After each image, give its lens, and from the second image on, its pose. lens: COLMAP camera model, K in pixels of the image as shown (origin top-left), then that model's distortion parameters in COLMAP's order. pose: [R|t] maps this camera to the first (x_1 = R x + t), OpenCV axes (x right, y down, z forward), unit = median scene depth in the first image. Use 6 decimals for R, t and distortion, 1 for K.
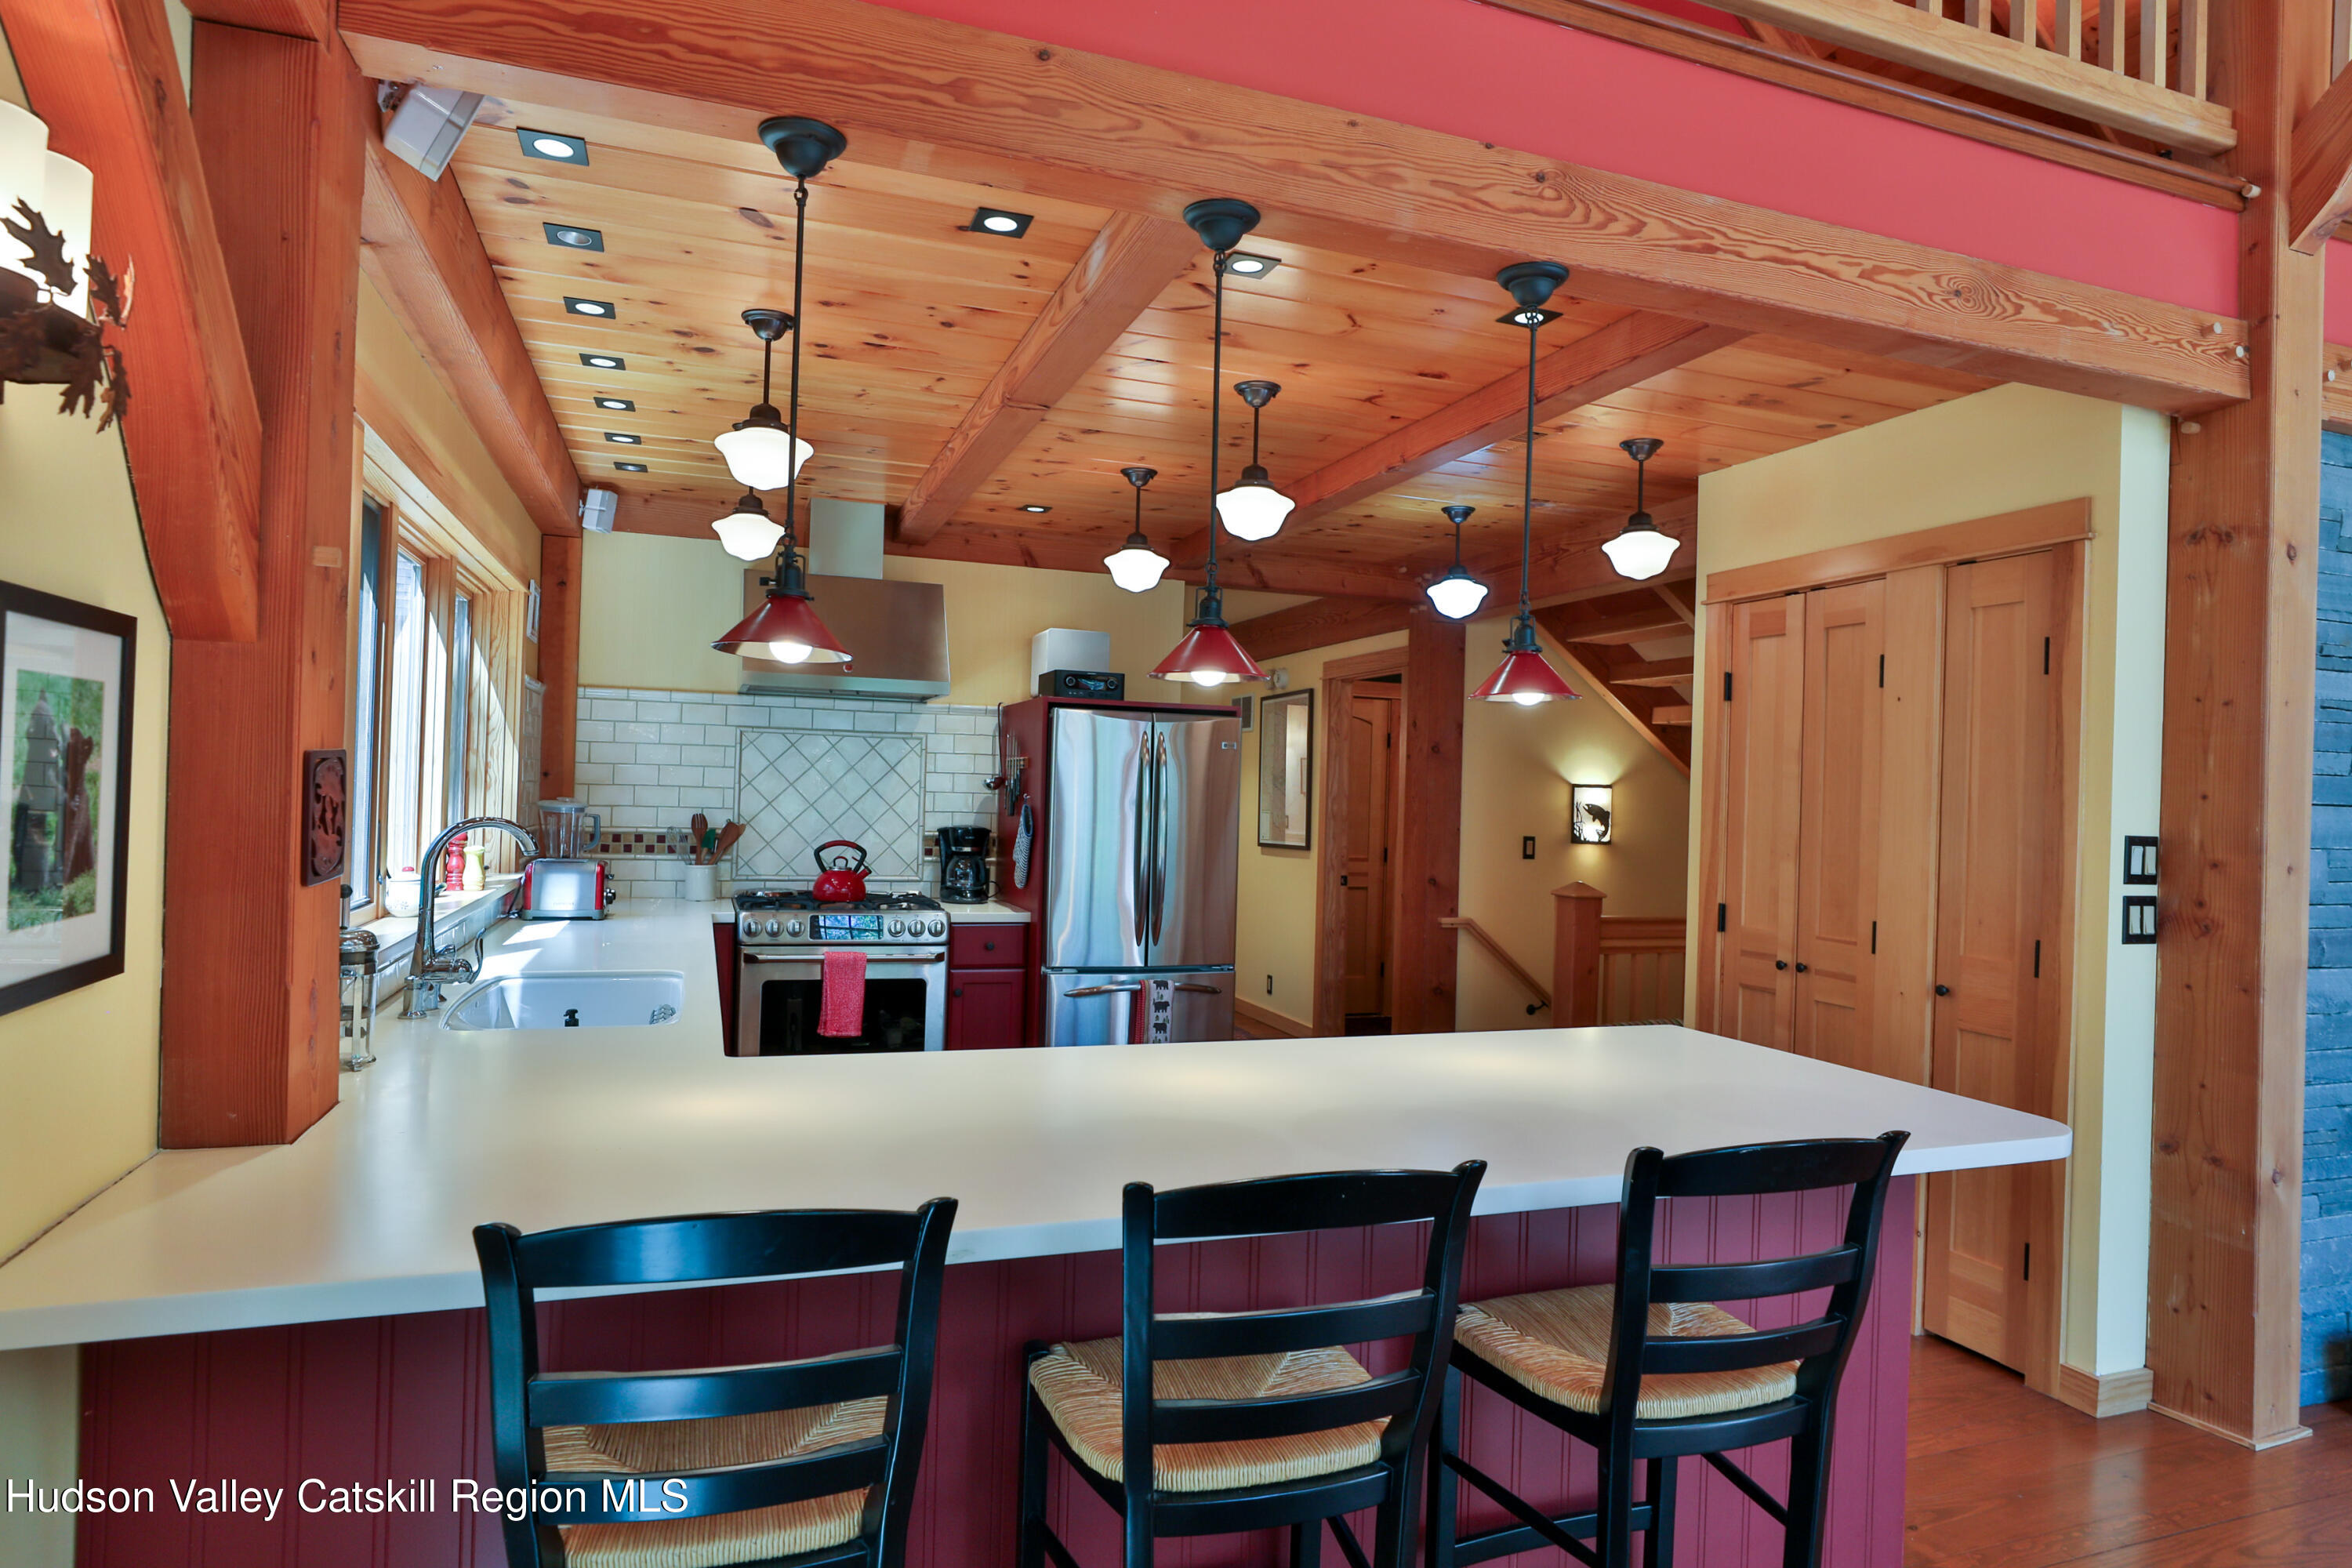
lens RADIAL K [[1351.3, 0, 1204.4], [0, 1351.3, 781.8], [0, 0, 1]] dist [-0.052863, 0.024460]
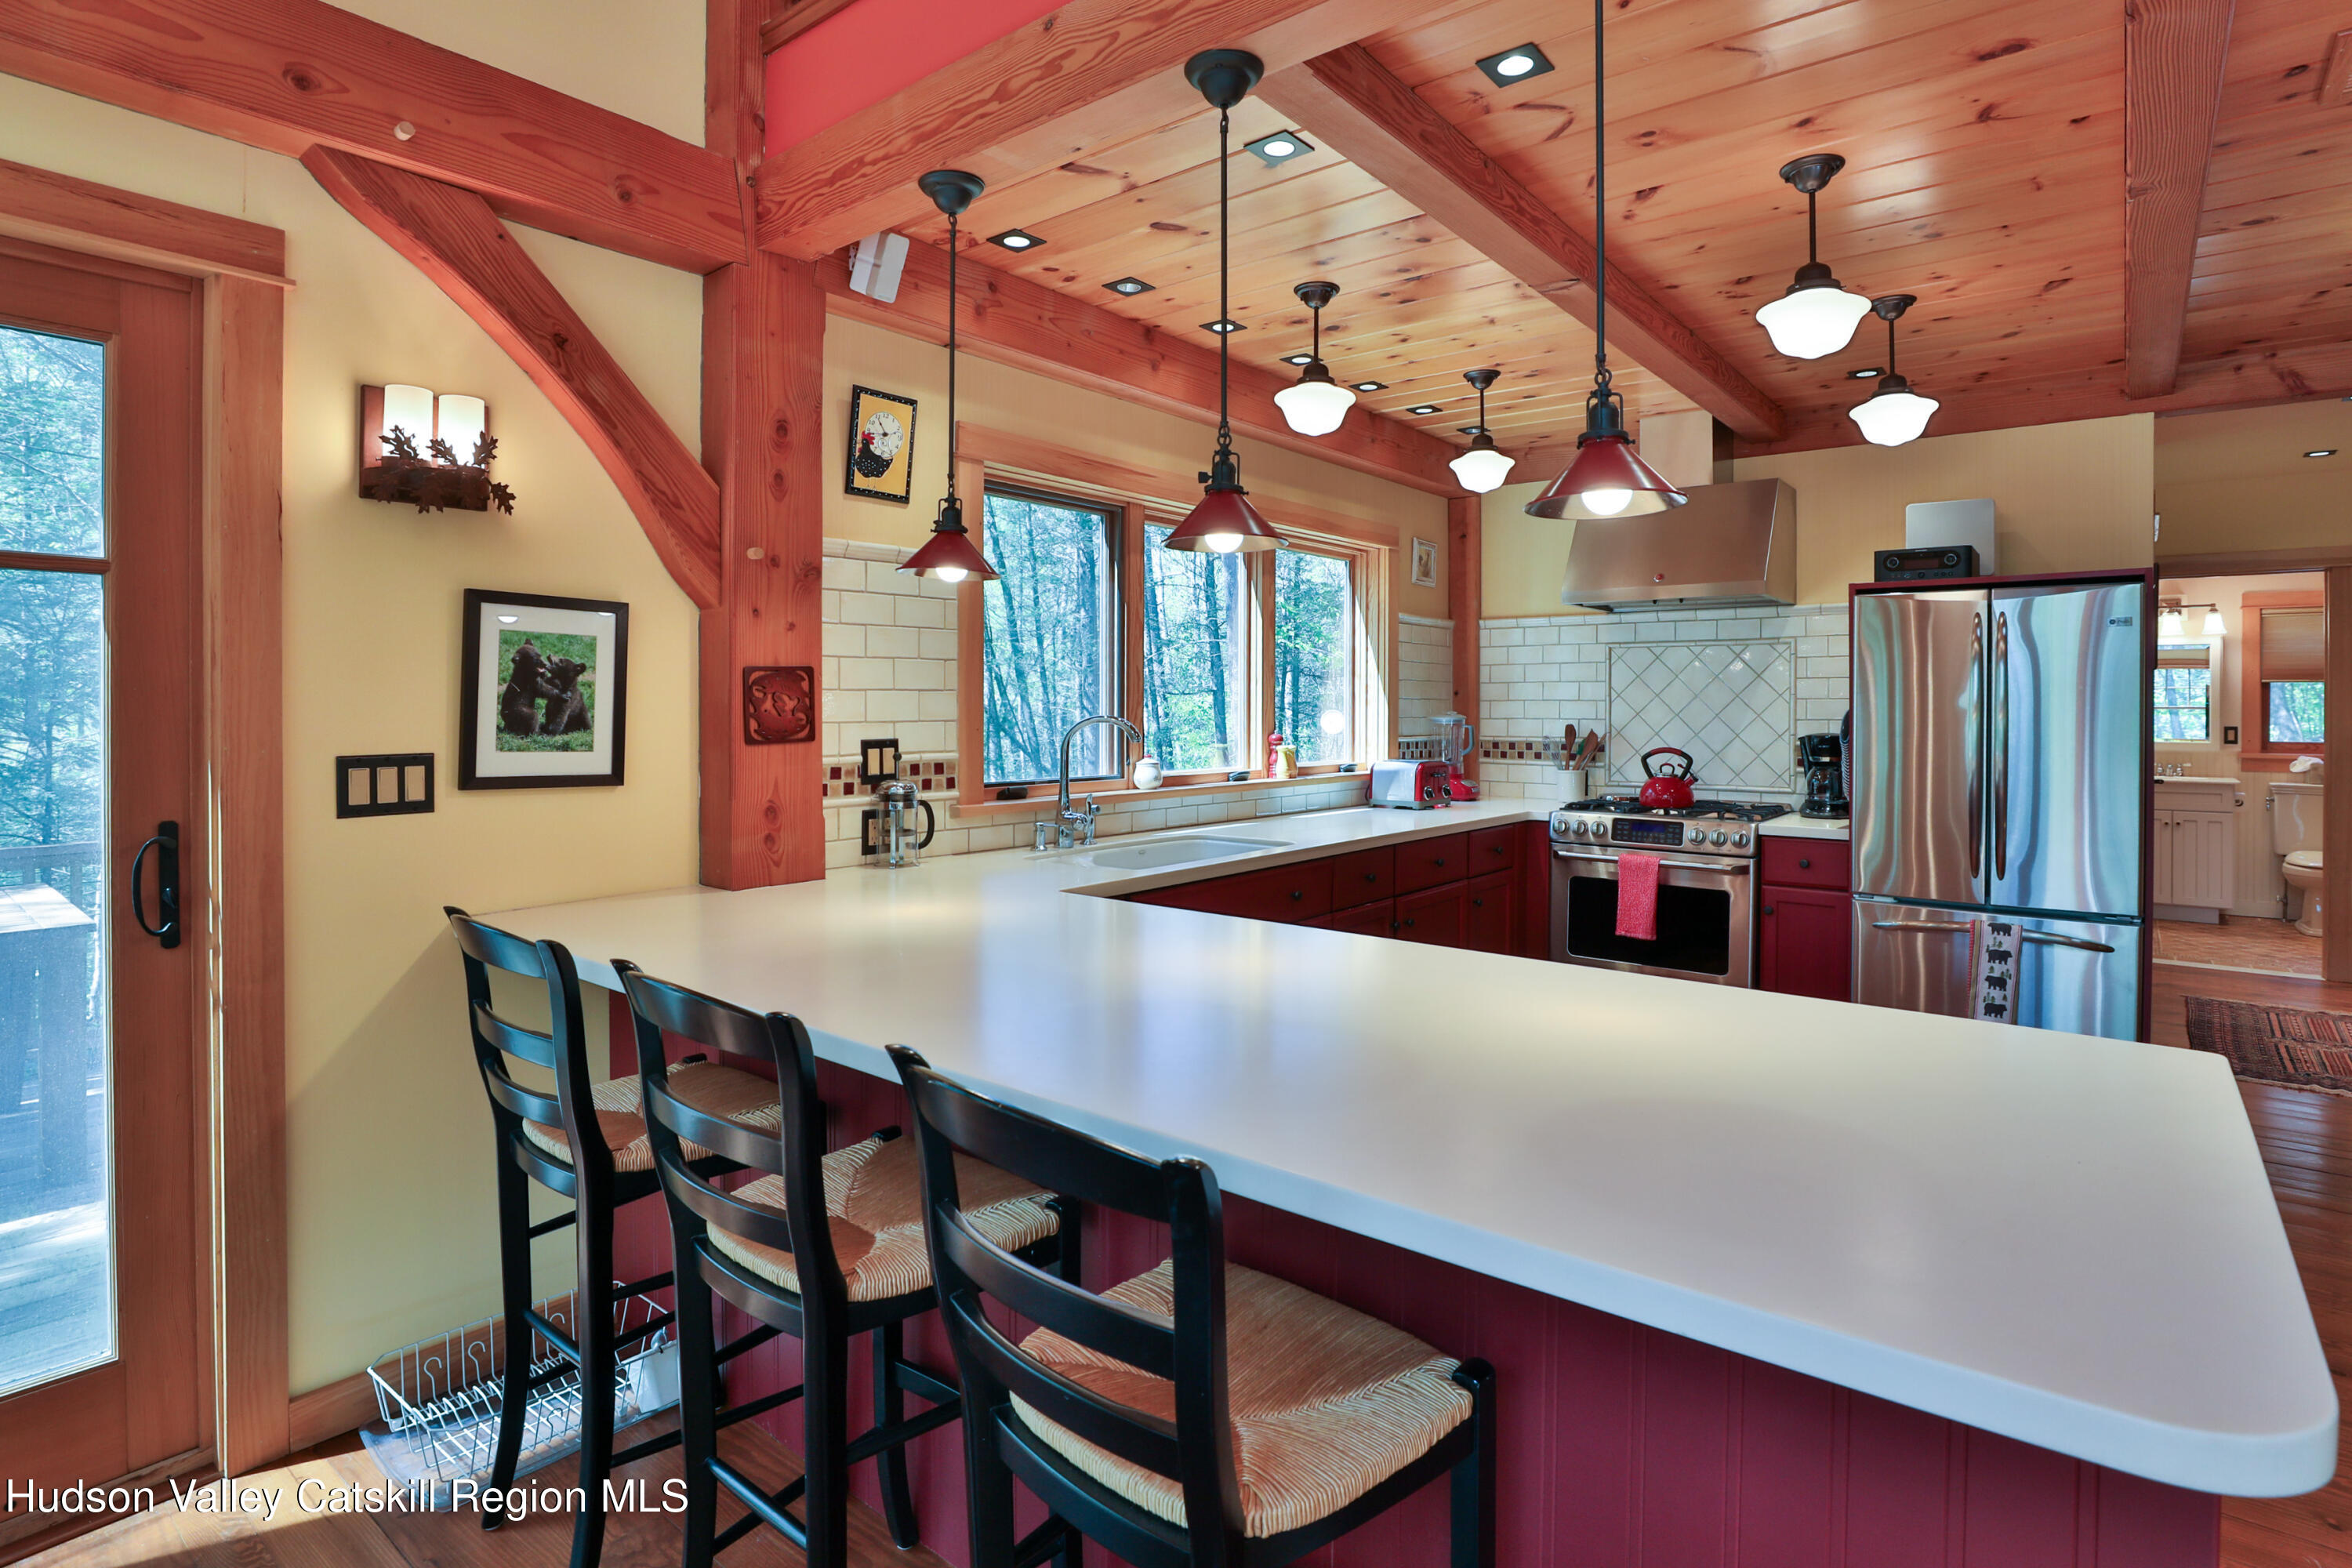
lens RADIAL K [[1181.1, 0, 1190.7], [0, 1181.1, 710.5], [0, 0, 1]] dist [-0.025076, 0.000225]
pose [[0.513307, -0.024816, -0.857846, 0.311269], [0.020089, 0.999655, -0.016898, 0.023331], [0.857970, -0.008559, 0.513629, 0.236589]]
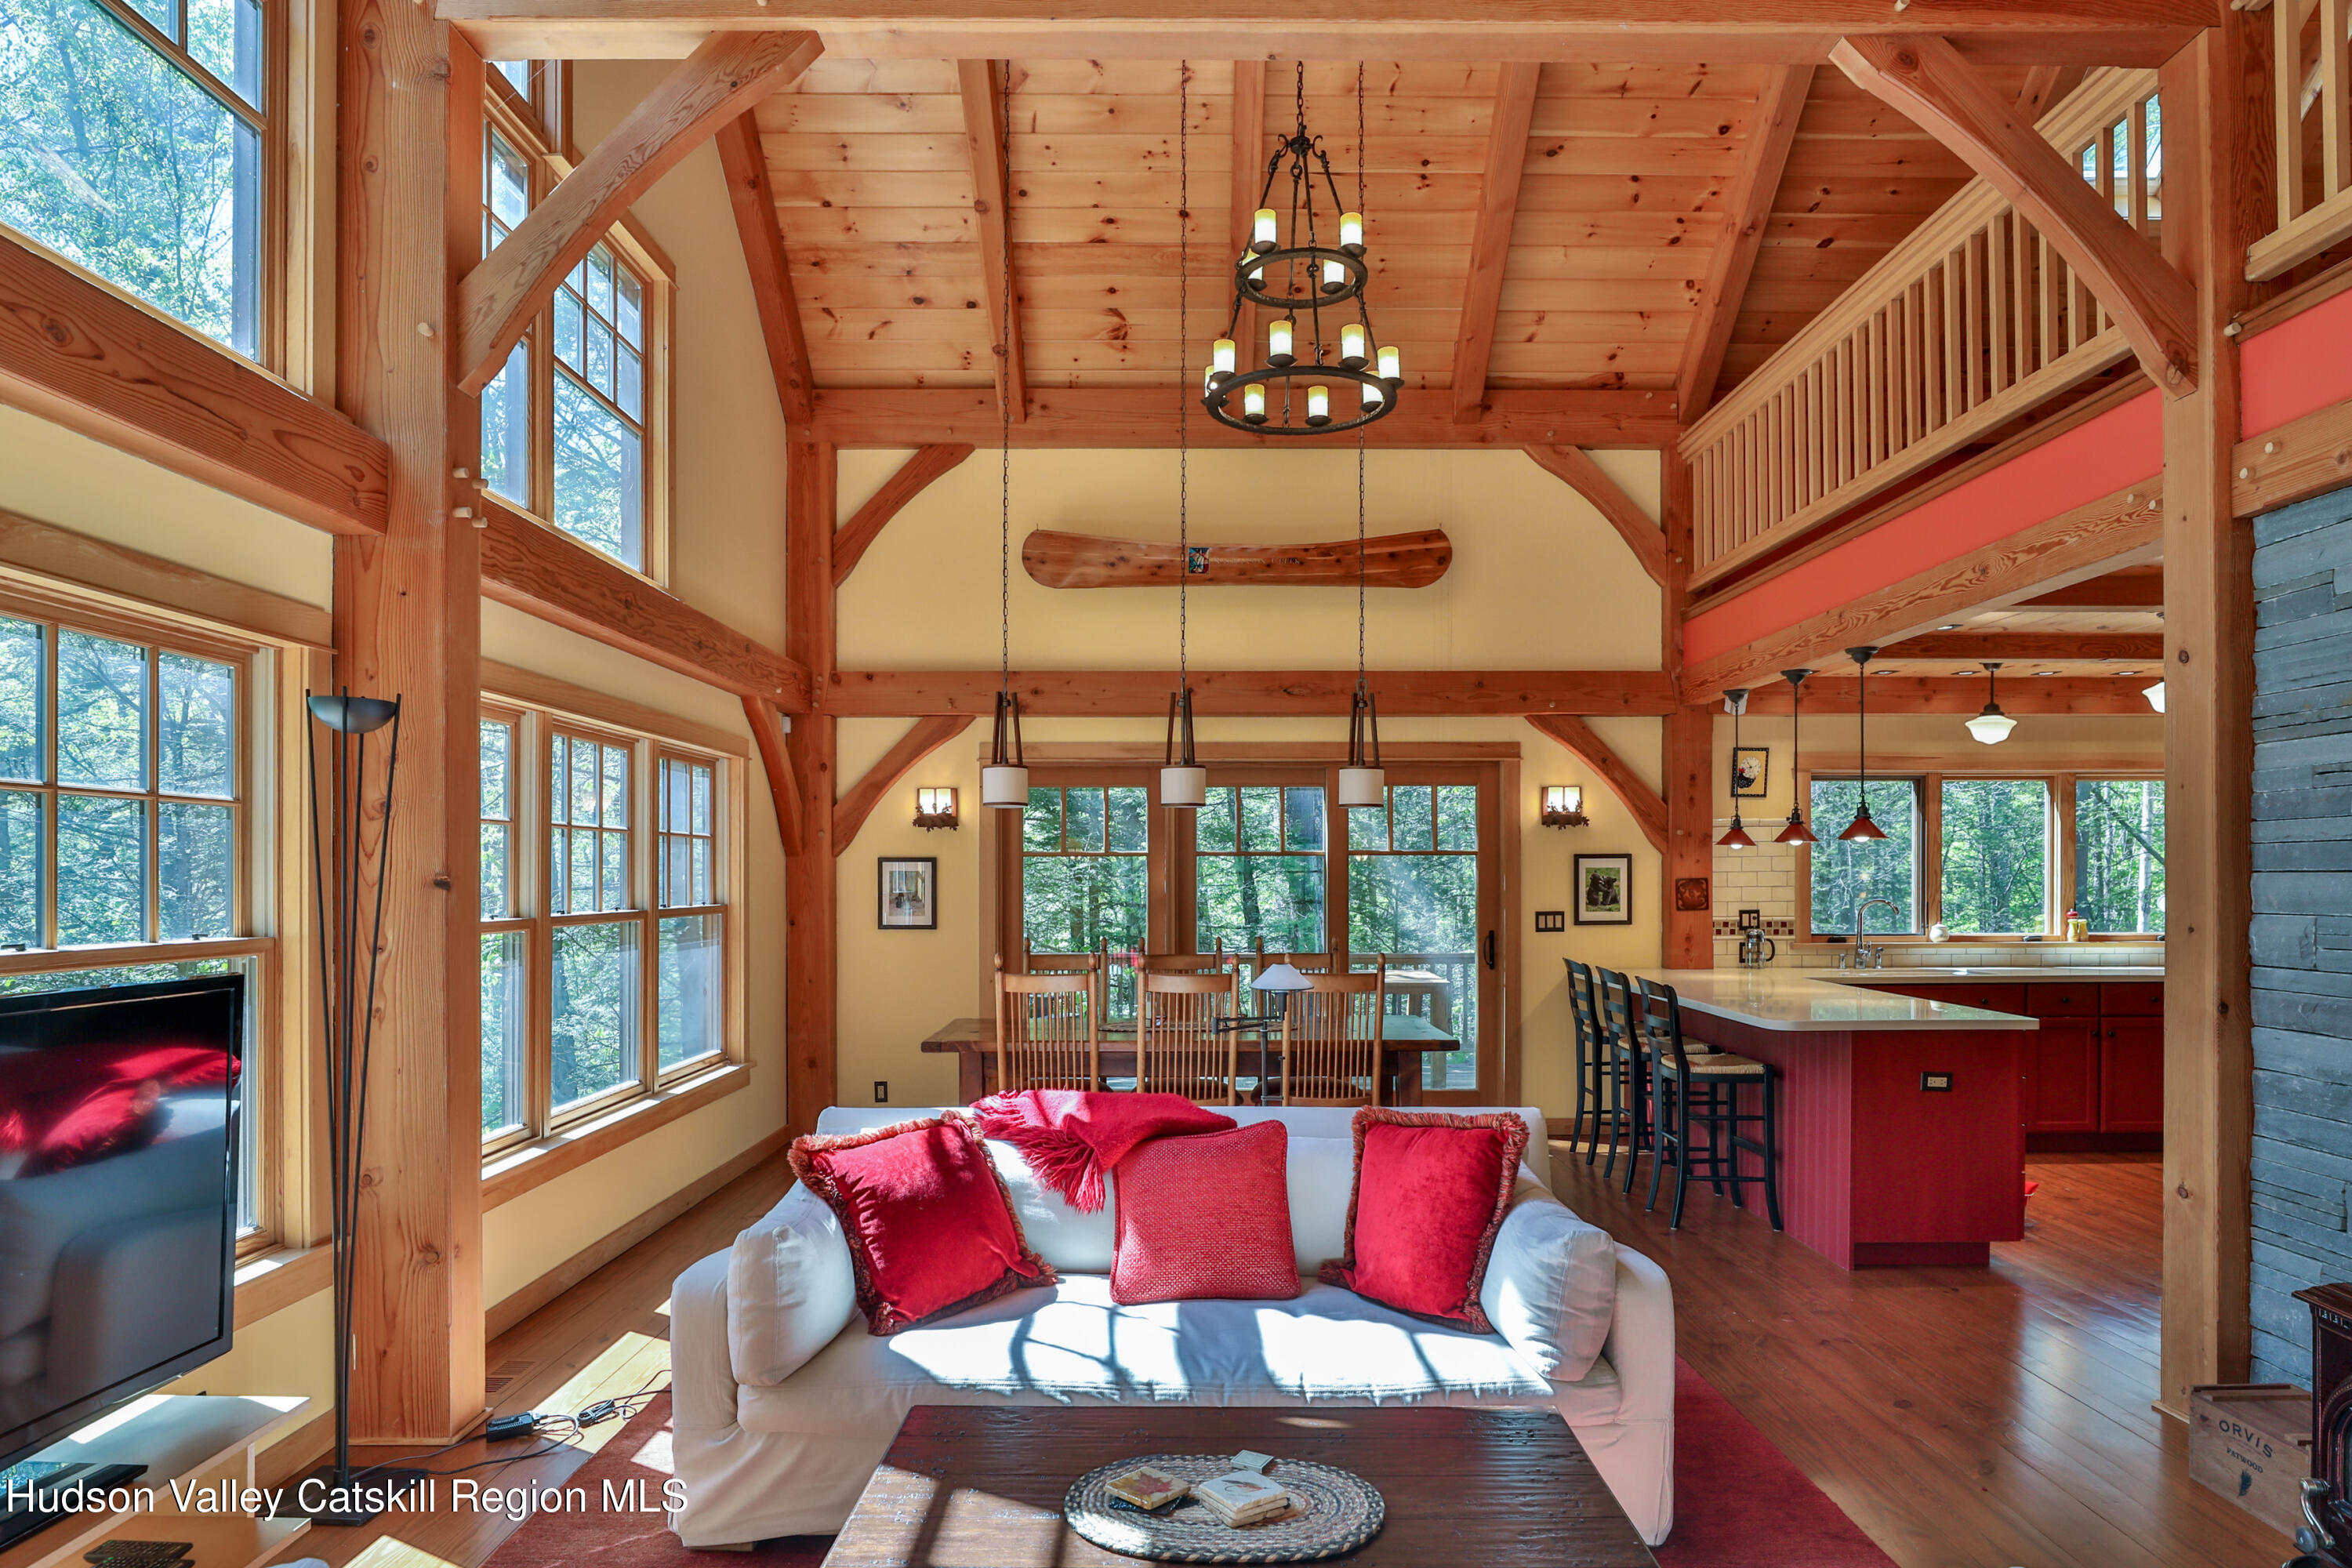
lens RADIAL K [[1317.1, 0, 1211.4], [0, 1317.1, 880.8], [0, 0, 1]] dist [-0.026374, 0.015792]
pose [[-0.327802, -0.024623, -0.944426, 1.254422], [0.000737, 0.999653, -0.026319, 0.030427], [0.944746, -0.009323, -0.327670, 0.323334]]
